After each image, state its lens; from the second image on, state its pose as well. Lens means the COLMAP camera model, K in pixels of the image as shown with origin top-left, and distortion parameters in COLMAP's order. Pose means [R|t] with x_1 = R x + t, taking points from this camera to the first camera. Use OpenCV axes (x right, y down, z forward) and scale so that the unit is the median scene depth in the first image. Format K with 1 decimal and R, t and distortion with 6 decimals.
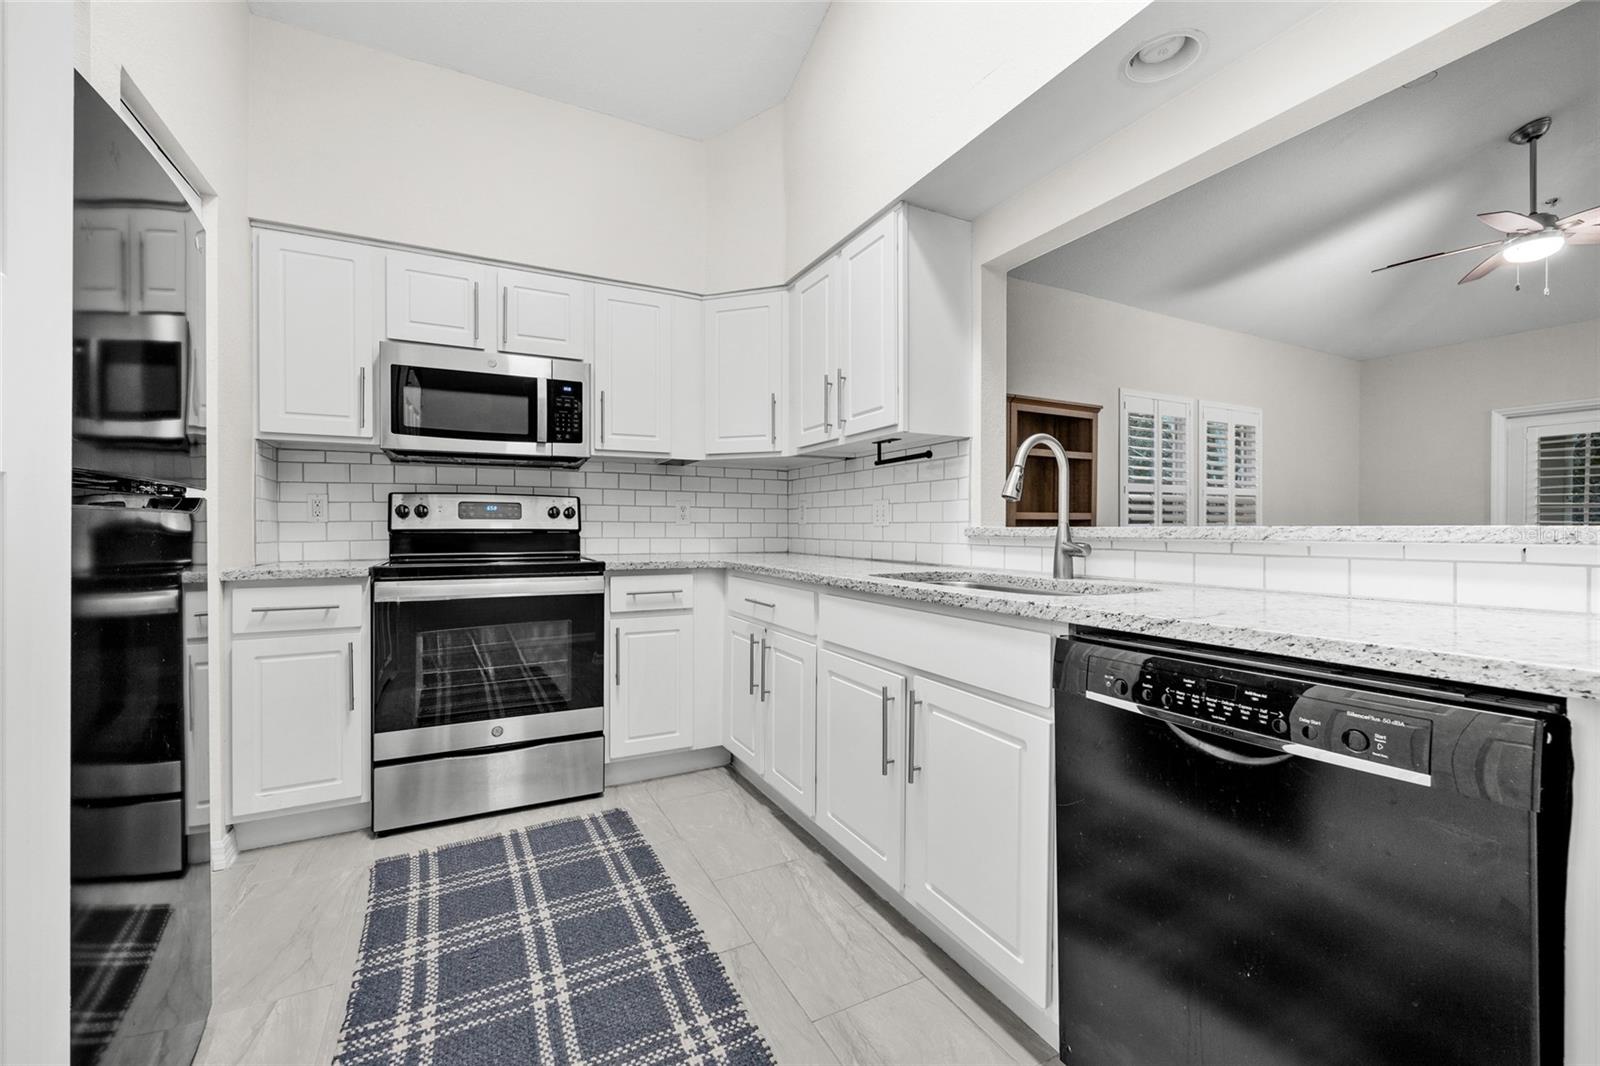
lens RADIAL K [[639.1, 0, 799.4], [0, 639.1, 527.6], [0, 0, 1]] dist [-0.005942, 0.002383]
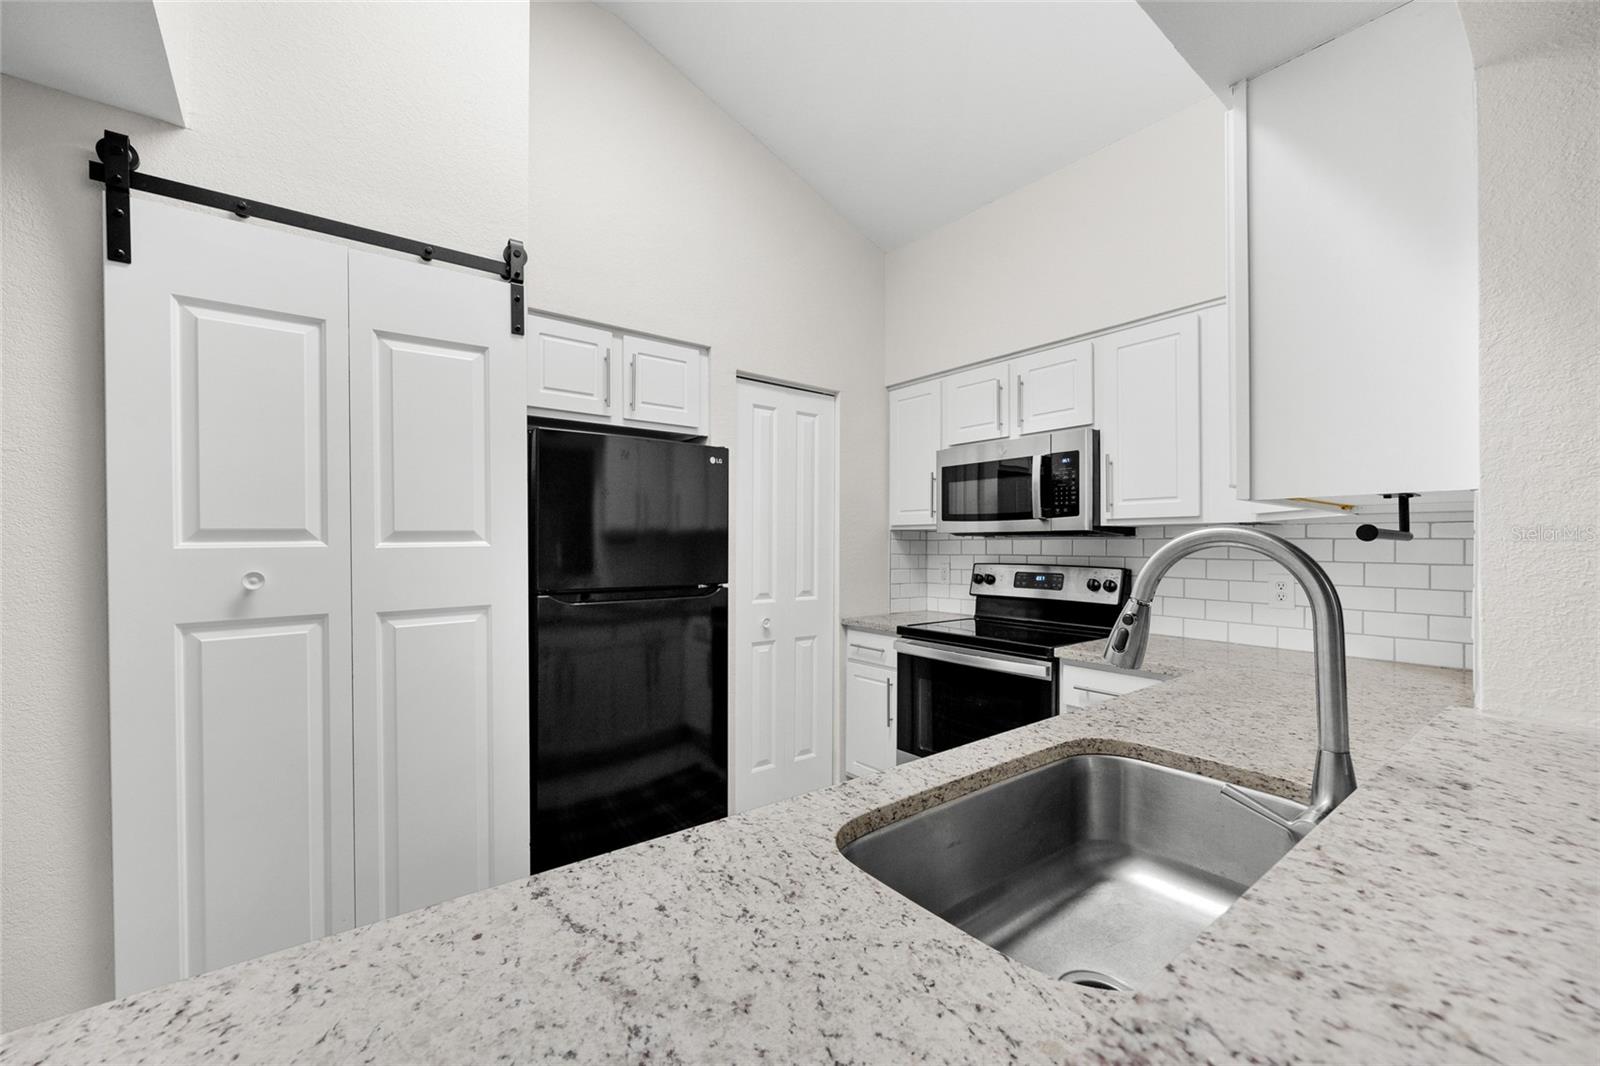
lens RADIAL K [[639.1, 0, 798.9], [0, 639.1, 537.3], [0, 0, 1]] dist [-0.005942, 0.002383]
pose [[0.185425, -0.009508, -0.982613, 0.573478], [-0.005701, 0.999926, -0.010751, -0.100650], [0.982642, 0.007596, 0.185357, 0.484719]]
